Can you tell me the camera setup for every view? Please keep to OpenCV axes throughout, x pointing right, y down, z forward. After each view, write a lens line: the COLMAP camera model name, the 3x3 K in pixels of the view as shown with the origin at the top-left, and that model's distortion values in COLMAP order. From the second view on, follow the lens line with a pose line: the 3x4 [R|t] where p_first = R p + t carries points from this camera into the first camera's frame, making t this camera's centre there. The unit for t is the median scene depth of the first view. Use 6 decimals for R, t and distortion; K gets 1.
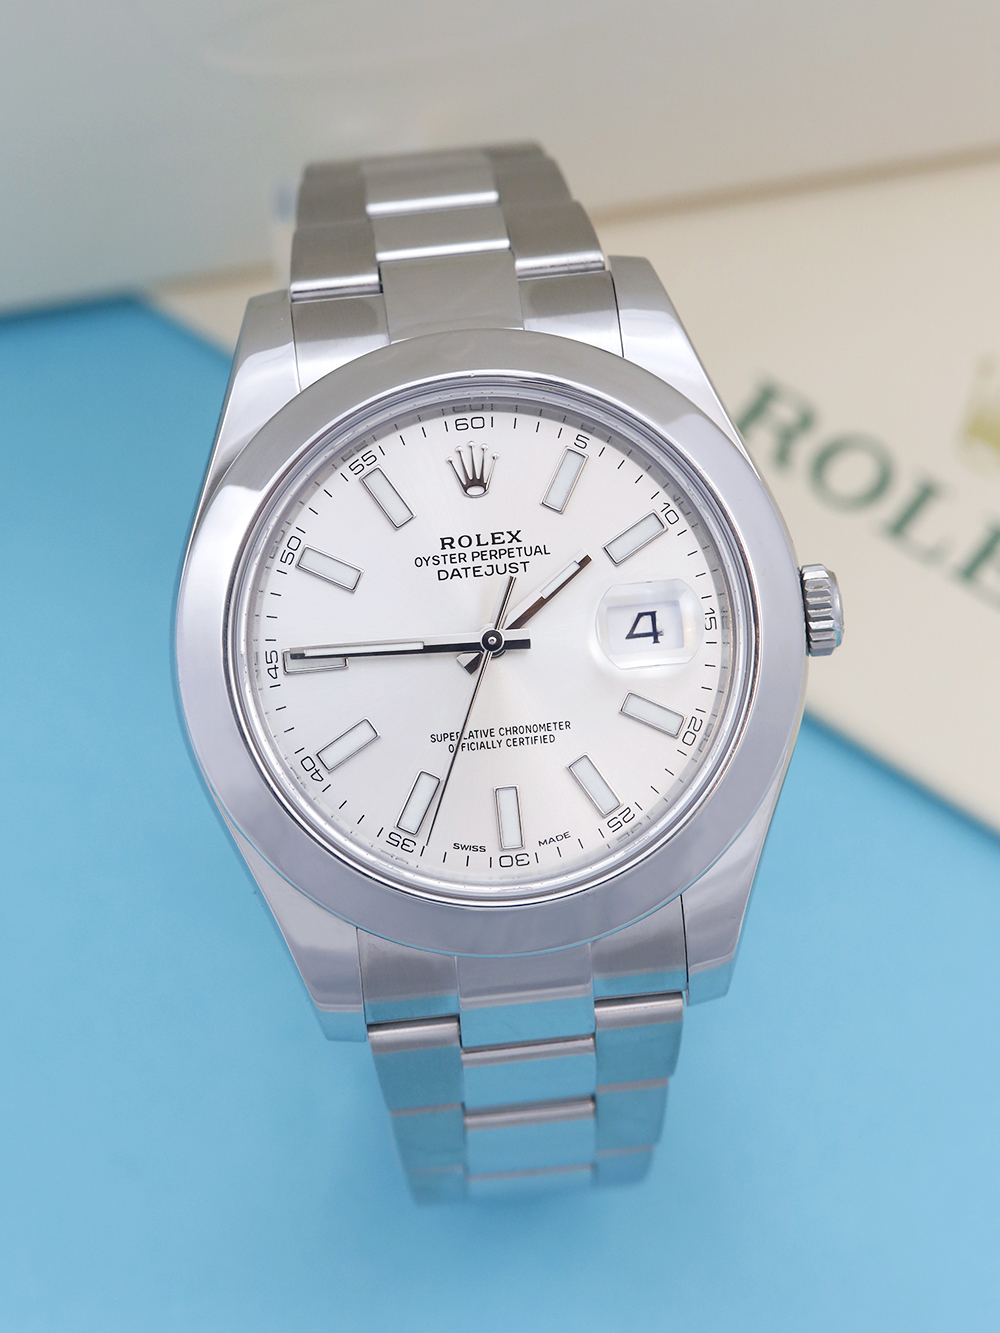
lens RADIAL K [[5756.9, 0, 499.8], [0, 5756.9, 665.7], [0, 0, 1]] dist [-0.082516, 0.000000]
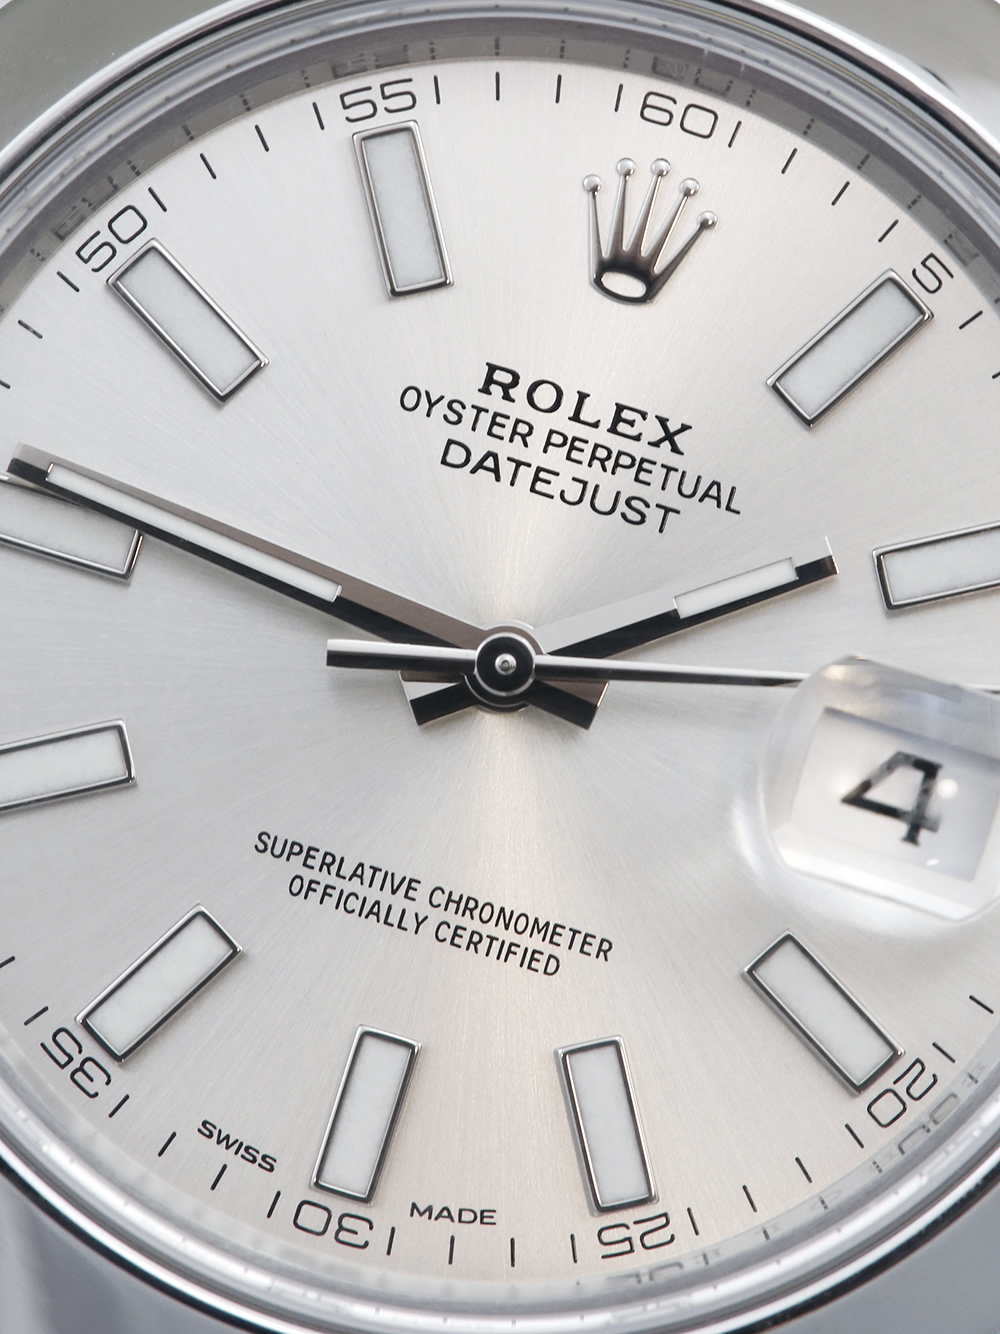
lens RADIAL K [[5761.2, 0, 499.4], [0, 5761.2, 667.2], [0, 0, 1]] dist [-0.082516, 0.000000]
pose [[0.919796, 0.391791, -0.021782, 0.006428], [-0.391972, 0.919966, -0.004618, -0.002276], [0.018230, 0.012785, 0.999752, 0.621859]]
